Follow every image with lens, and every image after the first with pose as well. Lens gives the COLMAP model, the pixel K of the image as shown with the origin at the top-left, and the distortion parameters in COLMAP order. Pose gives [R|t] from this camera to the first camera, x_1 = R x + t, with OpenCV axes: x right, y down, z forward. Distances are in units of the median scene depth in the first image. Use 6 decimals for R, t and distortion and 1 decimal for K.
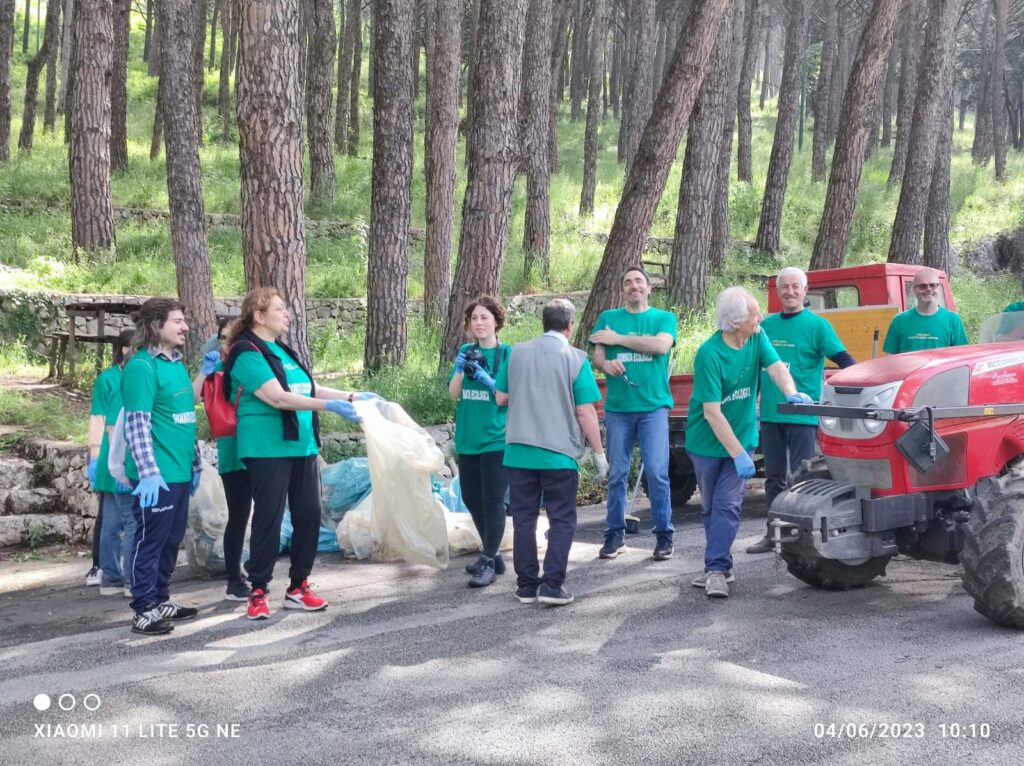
lens RADIAL K [[1414.5, 0, 497.5], [0, 1414.5, 385.0], [0, 0, 1]] dist [0.038860, 0.000000]
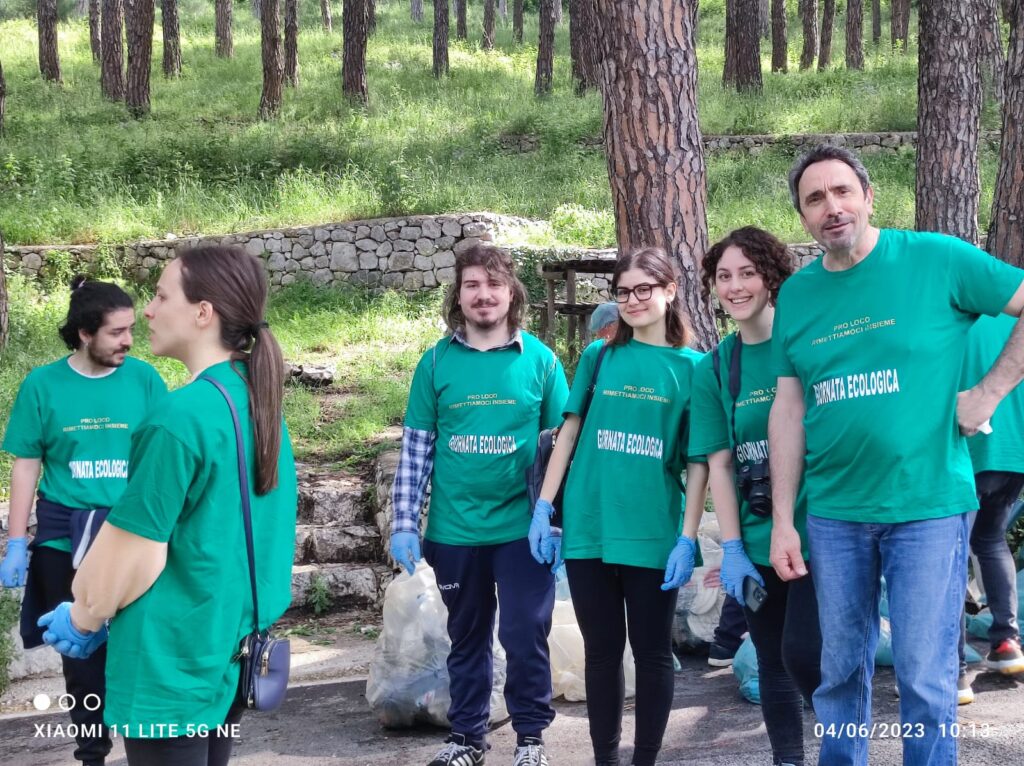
lens RADIAL K [[1562.0, 0, 512.6], [0, 1562.0, 385.0], [0, 0, 1]] dist [0.054048, 0.000000]
pose [[0.871806, -0.004434, -0.489832, 0.134626], [0.017994, 0.999574, 0.022979, -0.015322], [0.489521, -0.028847, 0.871514, 0.354590]]
